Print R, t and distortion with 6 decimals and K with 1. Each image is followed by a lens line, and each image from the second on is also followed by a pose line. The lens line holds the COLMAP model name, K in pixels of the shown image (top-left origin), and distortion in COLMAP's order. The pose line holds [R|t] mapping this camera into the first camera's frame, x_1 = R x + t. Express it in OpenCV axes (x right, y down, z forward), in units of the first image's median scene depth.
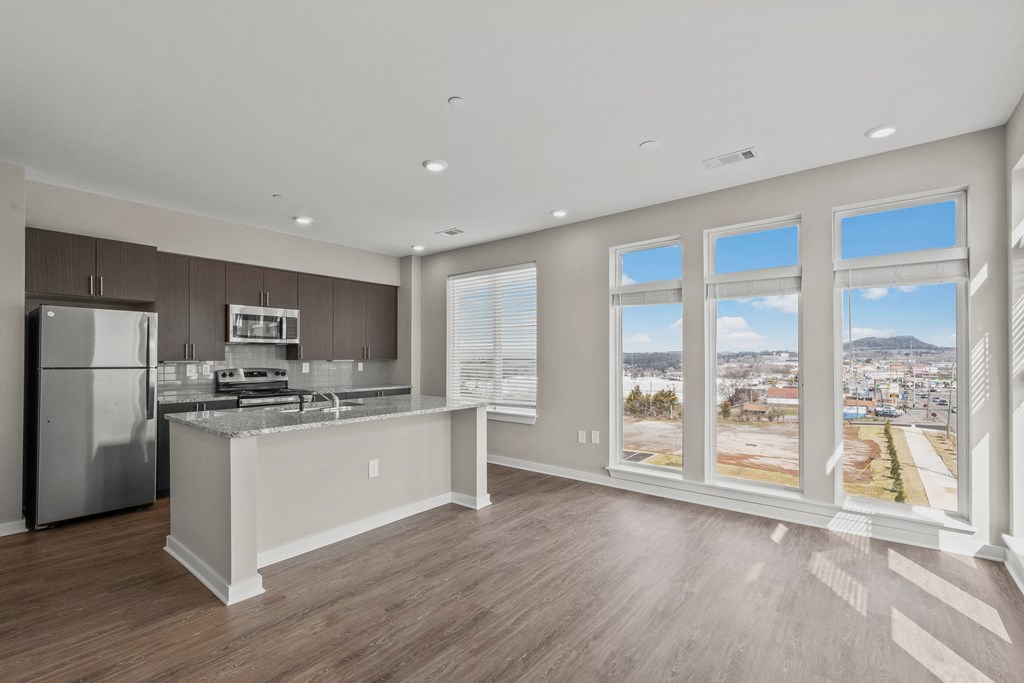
lens RADIAL K [[456.4, 0, 506.7], [0, 456.4, 356.6], [0, 0, 1]] dist [0.009300, -0.000185]
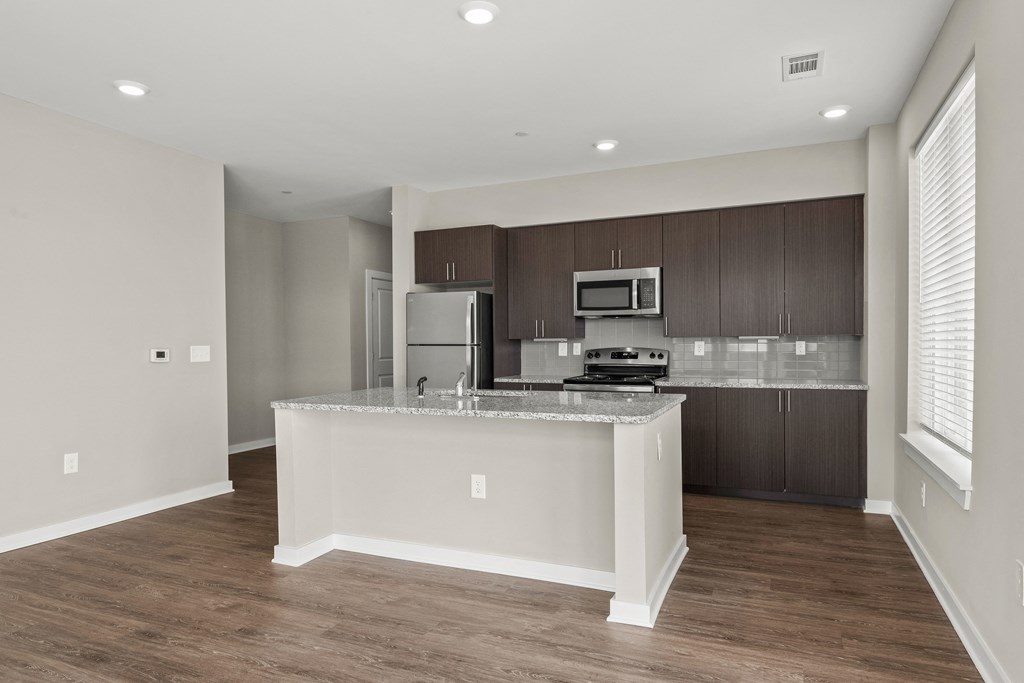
lens RADIAL K [[615.8, 0, 506.5], [0, 615.8, 354.9], [0, 0, 1]] dist [0.001741, 0.000369]
pose [[0.265554, 0.018975, -0.963909, 0.605155], [0.012625, 0.999652, 0.023156, 0.015011], [0.964013, -0.018318, 0.265222, 0.742767]]
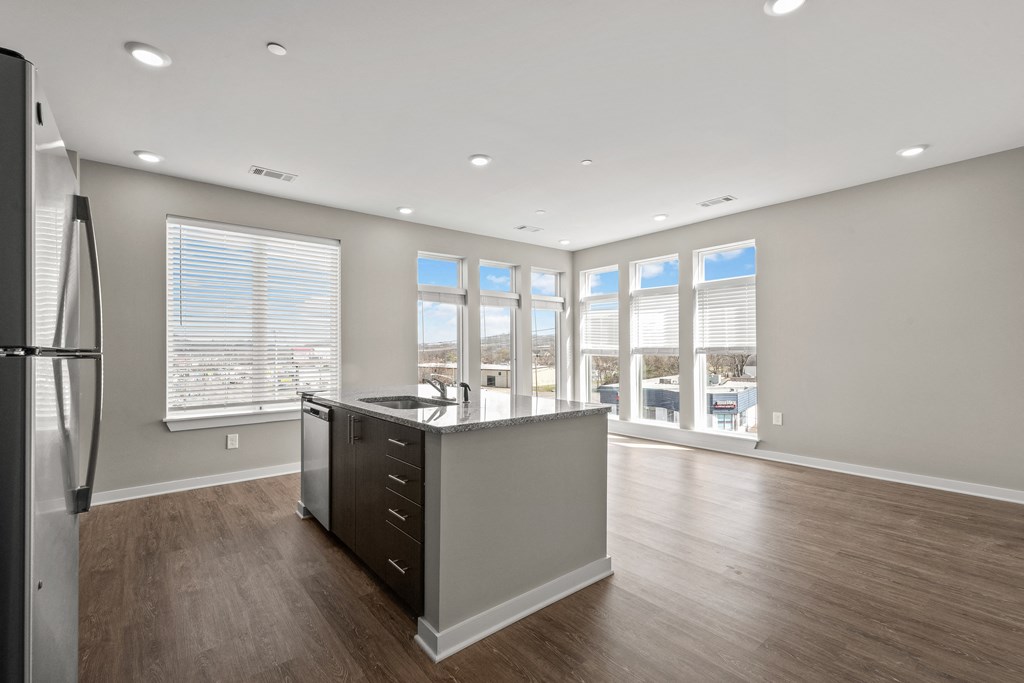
lens RADIAL K [[443.1, 0, 515.3], [0, 443.1, 346.0], [0, 0, 1]] dist [0.001374, 0.000035]
pose [[0.198096, 0.006693, 0.980160, -1.070586], [0.002966, 0.999968, -0.007428, 0.022250], [-0.980178, 0.004378, 0.198070, 0.664359]]
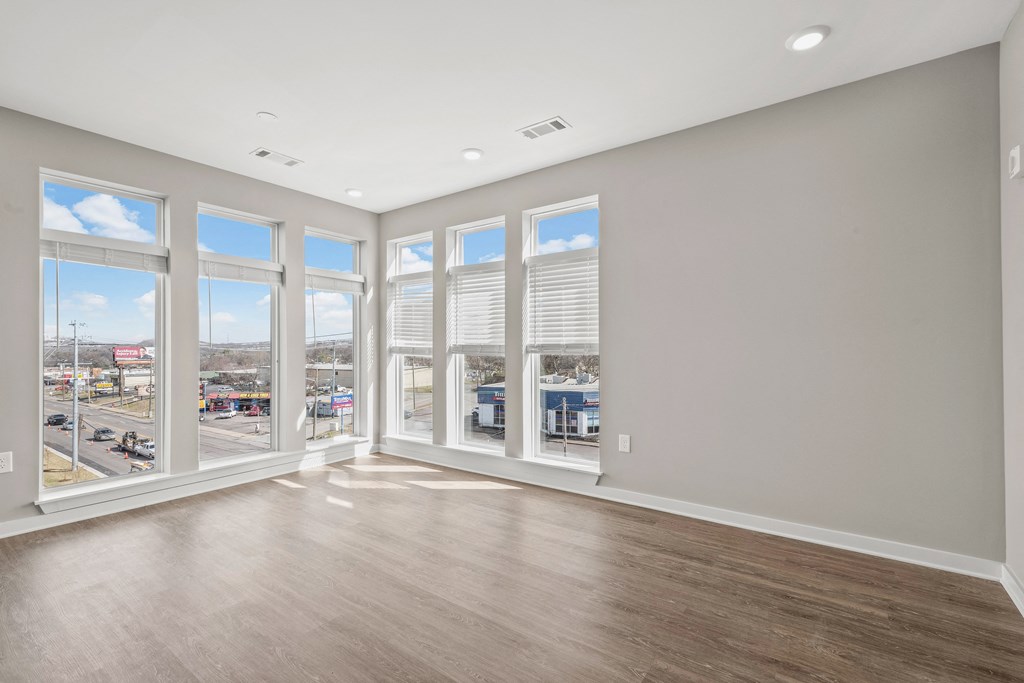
lens RADIAL K [[453.0, 0, 496.6], [0, 453.0, 345.9], [0, 0, 1]] dist [0.004232, 0.000097]
pose [[-0.030700, 0.006944, 0.999505, -0.589099], [-0.000679, 0.999975, -0.006968, 0.029155], [-0.999528, -0.000892, -0.030695, 0.466907]]
